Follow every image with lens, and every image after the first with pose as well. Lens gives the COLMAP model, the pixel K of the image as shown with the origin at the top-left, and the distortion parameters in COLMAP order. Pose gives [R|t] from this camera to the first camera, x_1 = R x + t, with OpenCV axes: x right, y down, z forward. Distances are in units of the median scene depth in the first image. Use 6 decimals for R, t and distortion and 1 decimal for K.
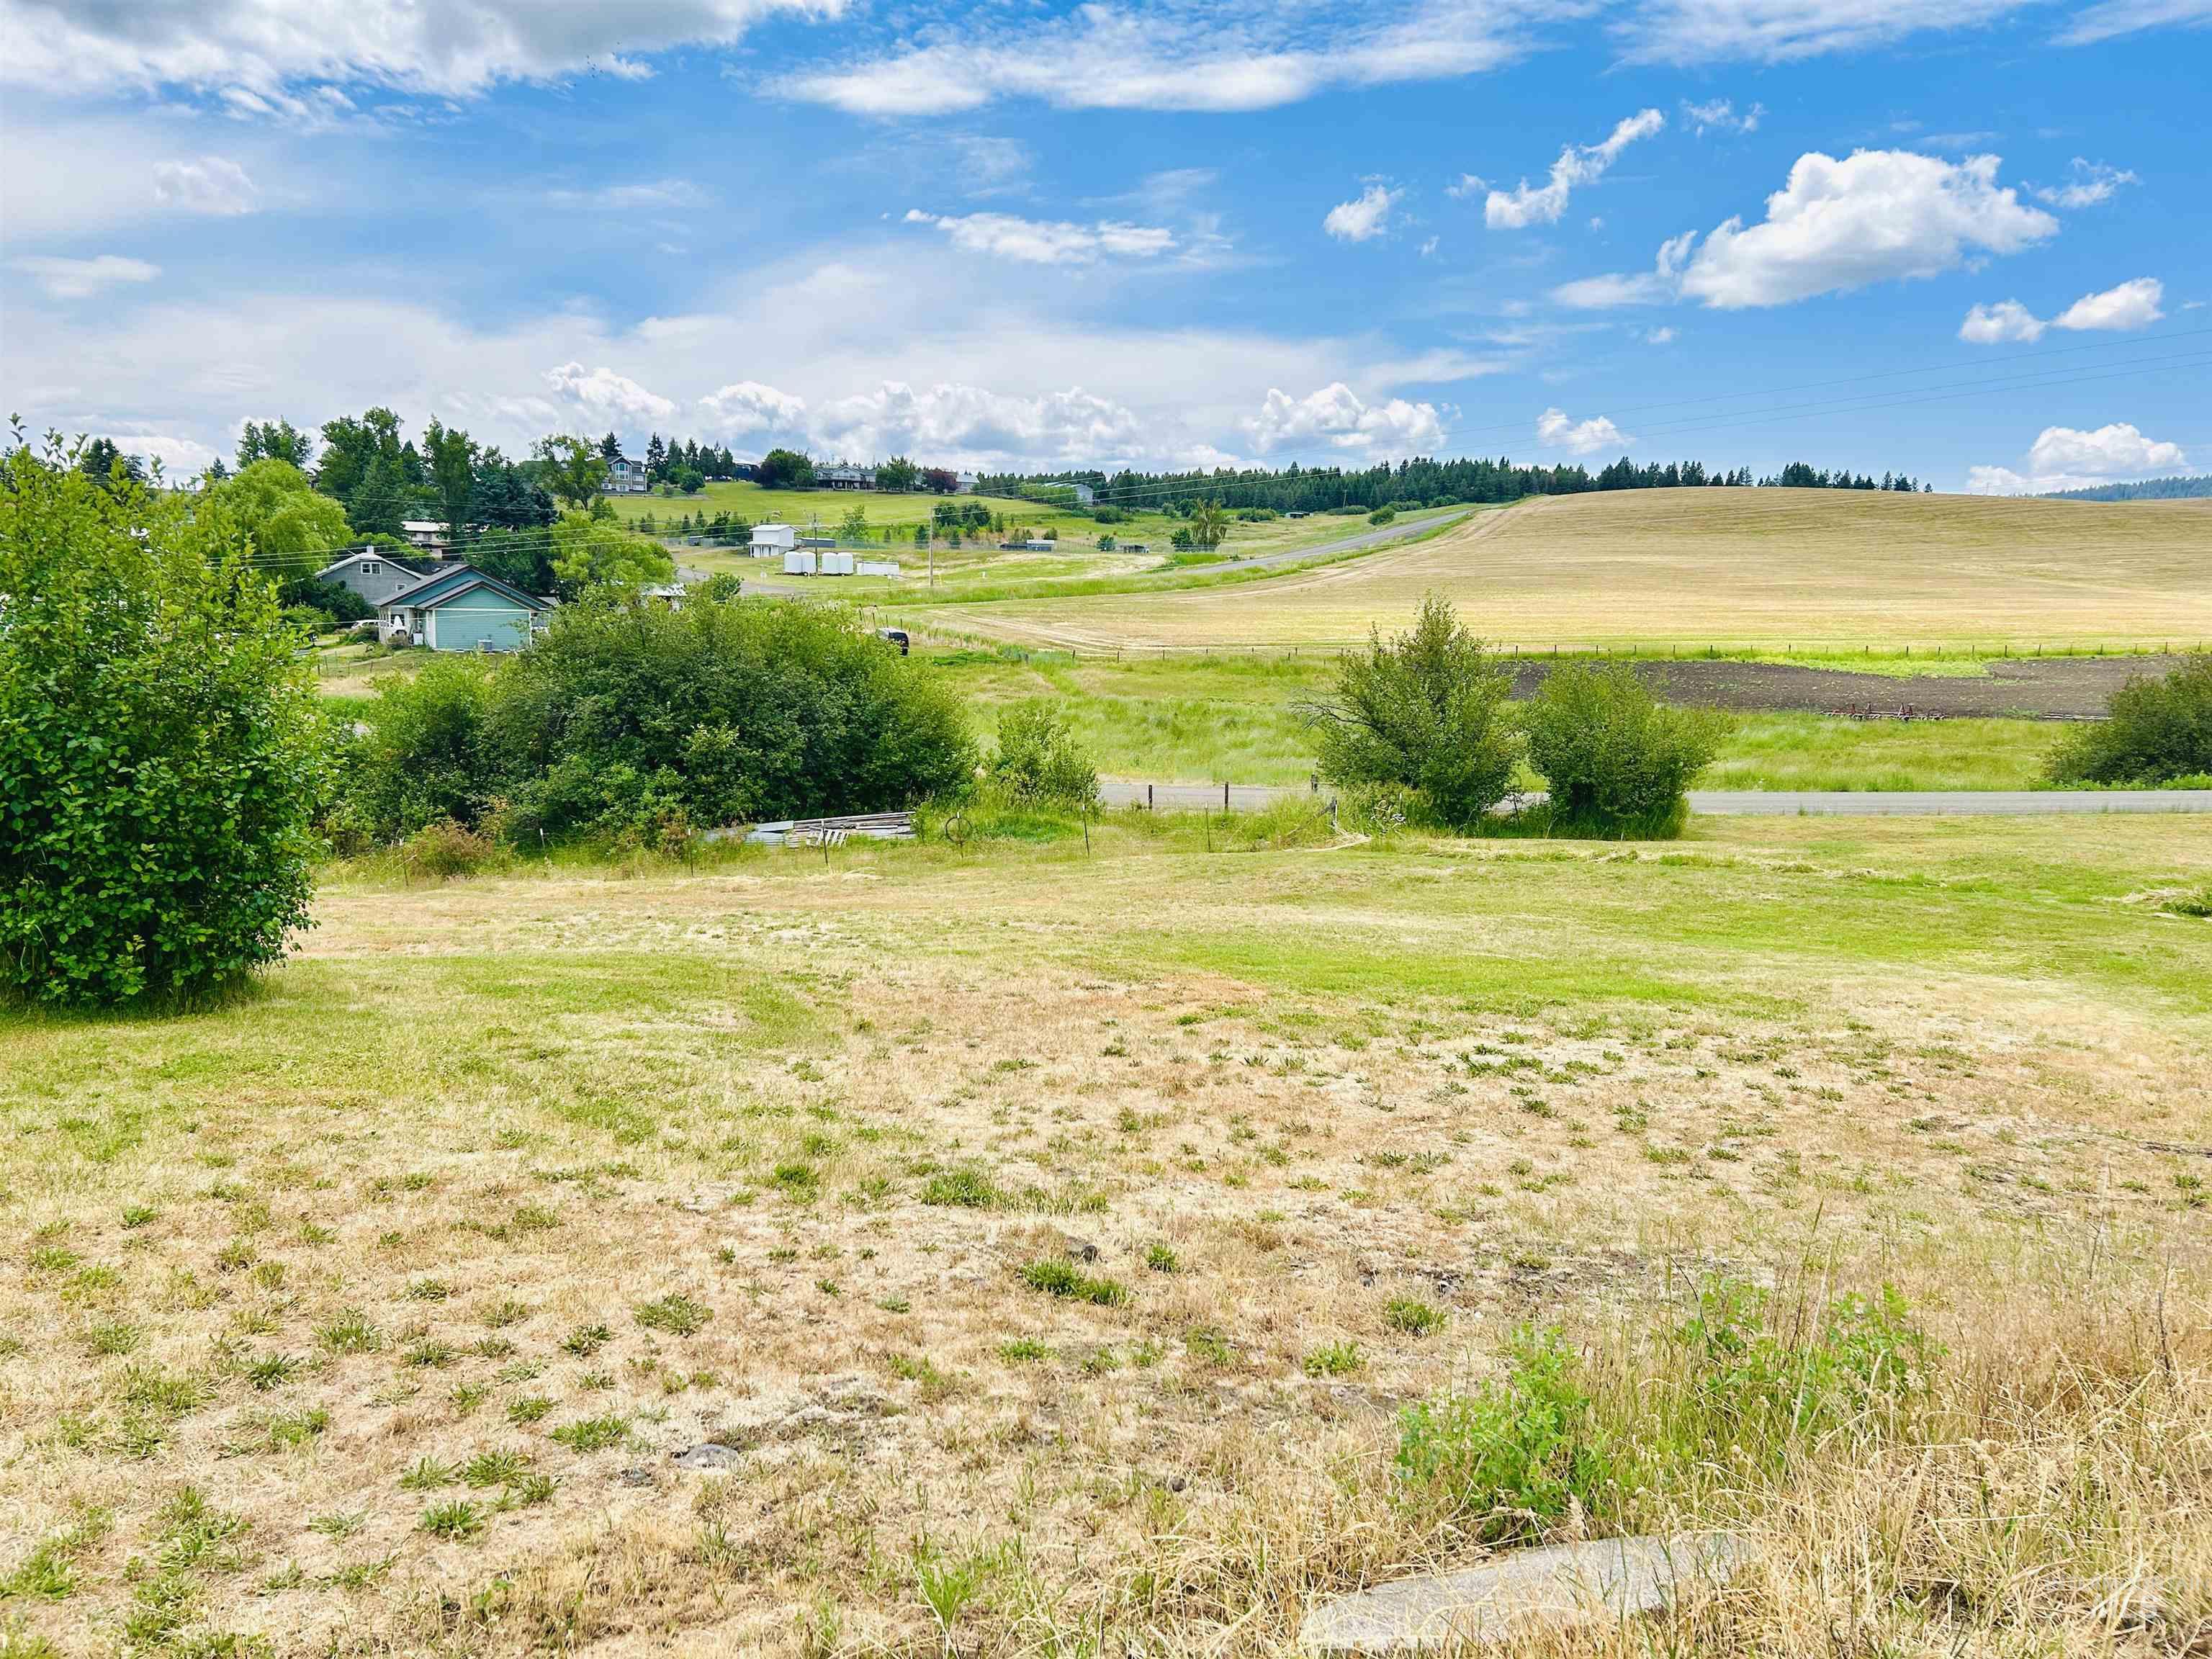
lens RADIAL K [[1657.0, 0, 1099.9], [0, 1657.0, 872.1], [0, 0, 1]] dist [0.059120, -0.048005]
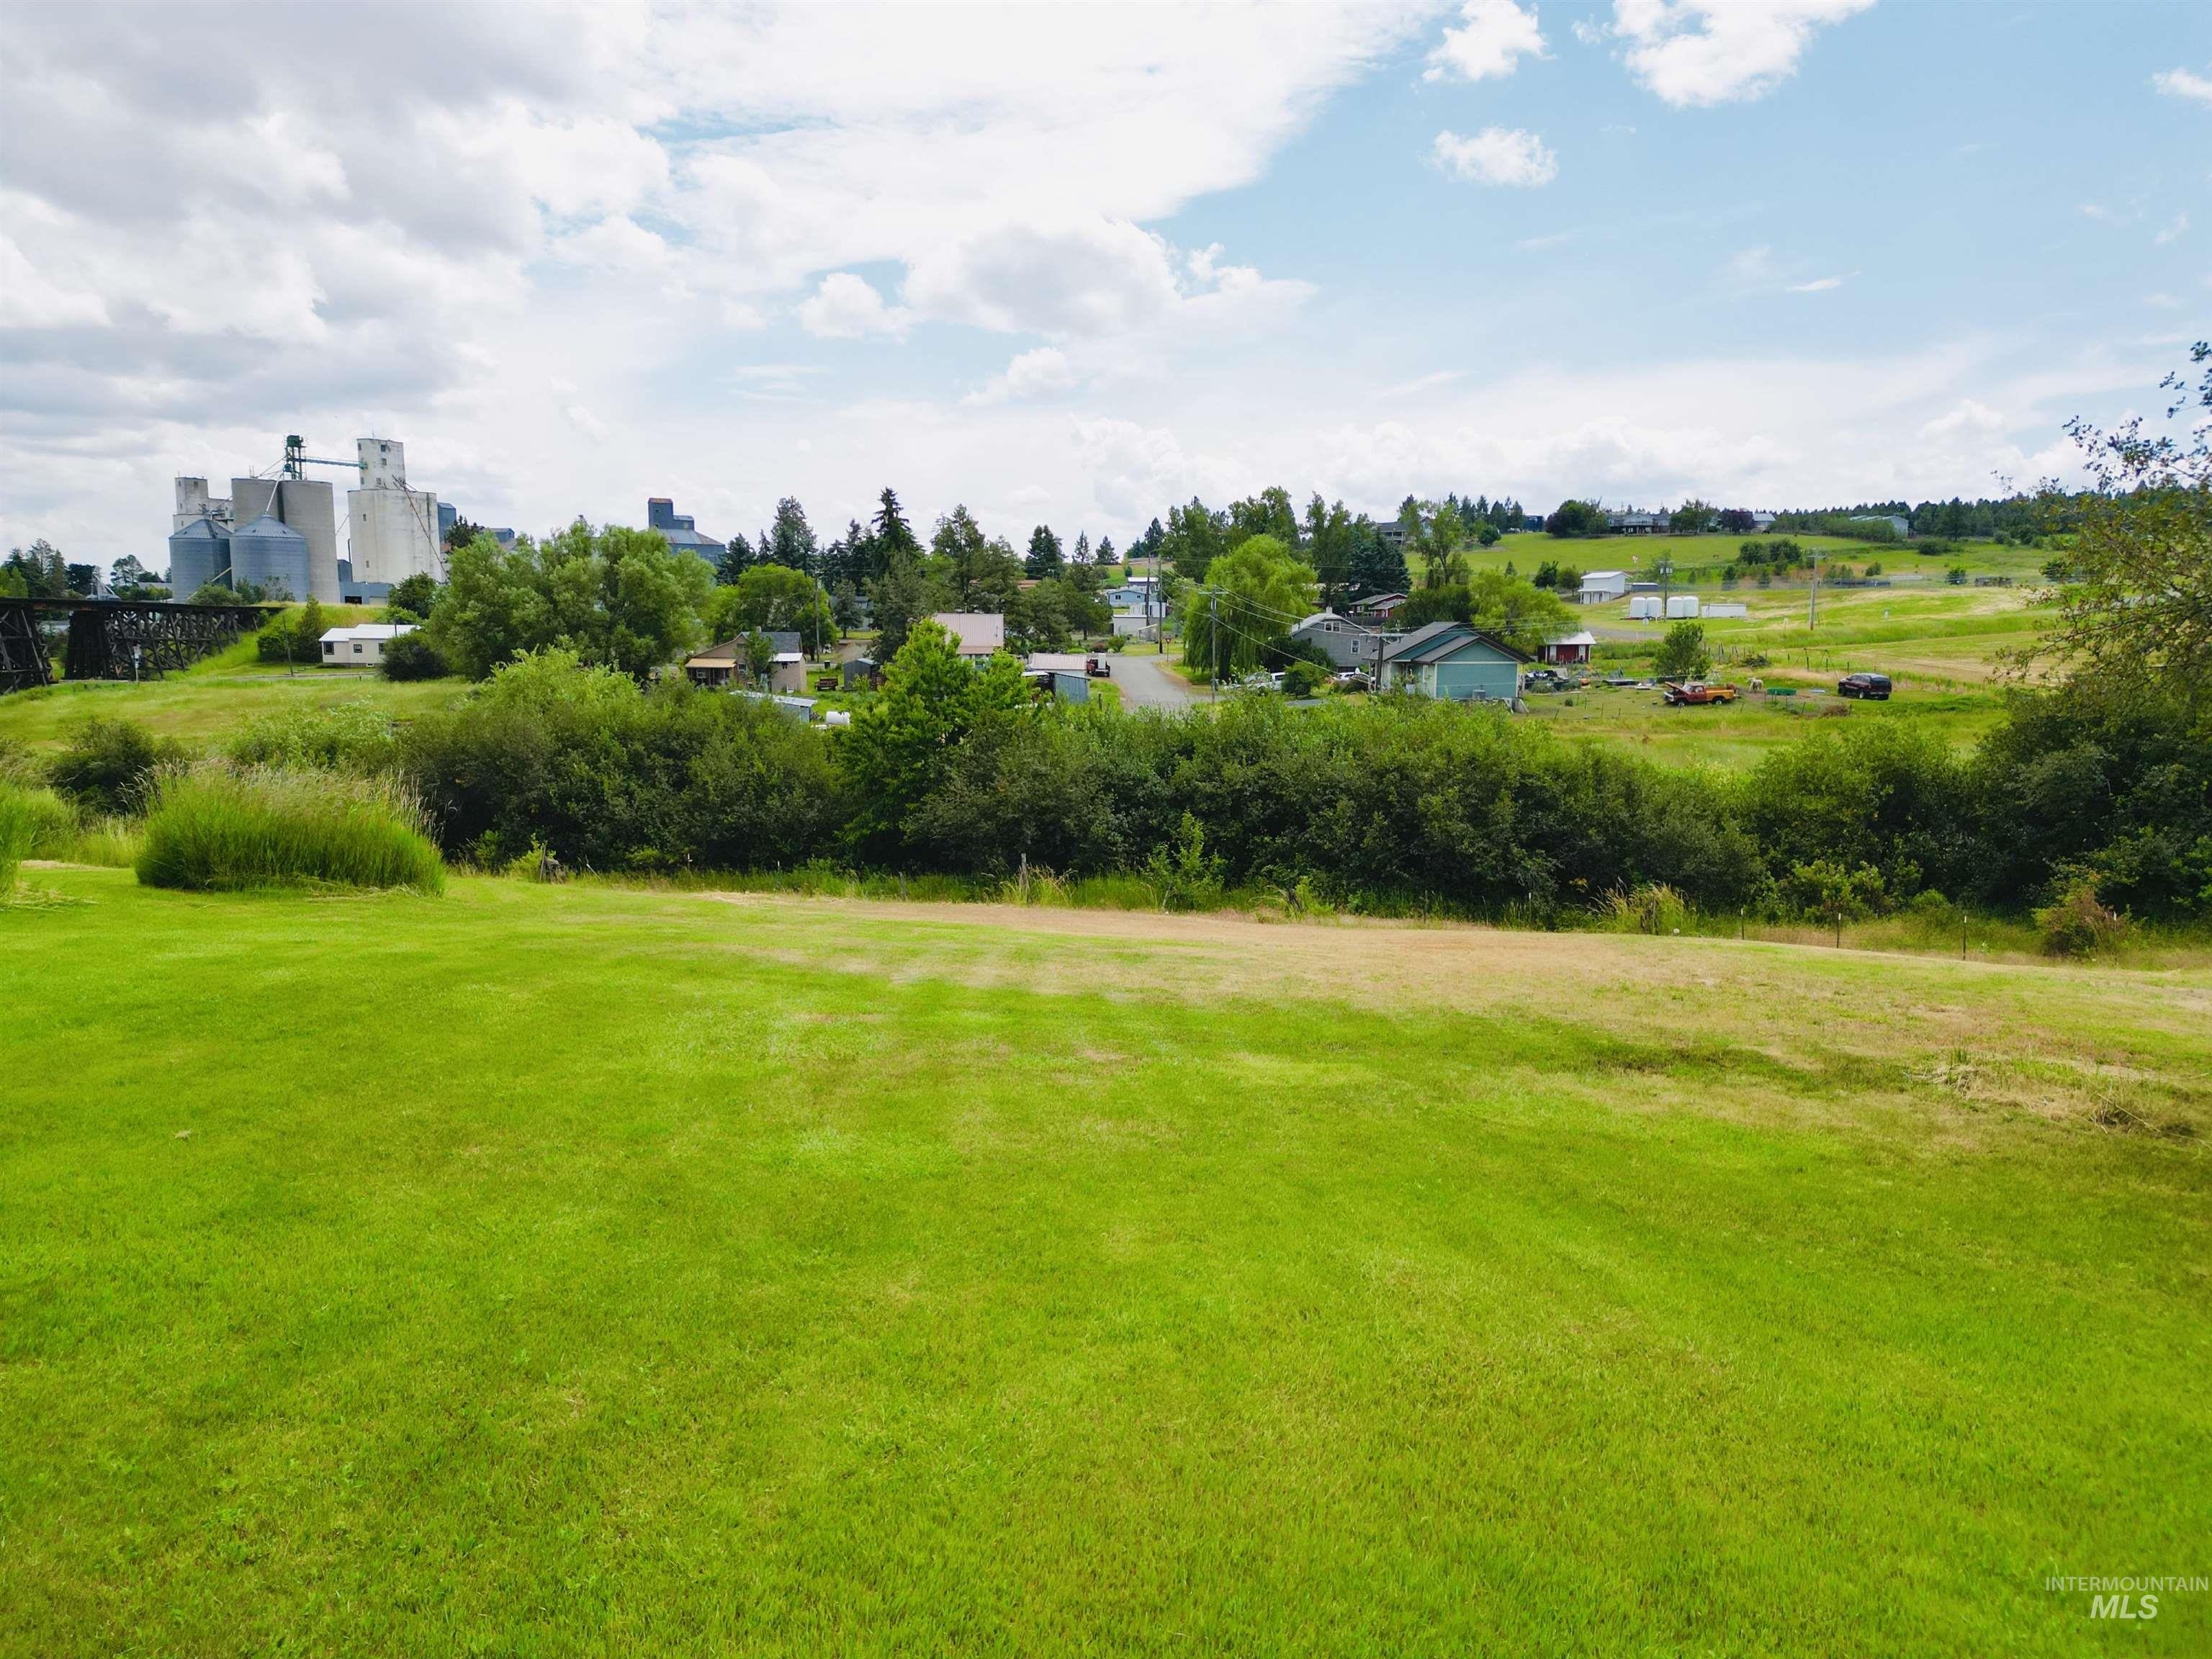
lens RADIAL K [[1548.2, 0, 1106.3], [0, 1548.2, 839.3], [0, 0, 1]] dist [0.065262, -0.055911]
pose [[0.905602, 0.038950, -0.422336, -0.113569], [-0.054024, 0.998257, -0.023777, -0.002890], [0.420674, 0.044349, 0.906127, -0.016685]]
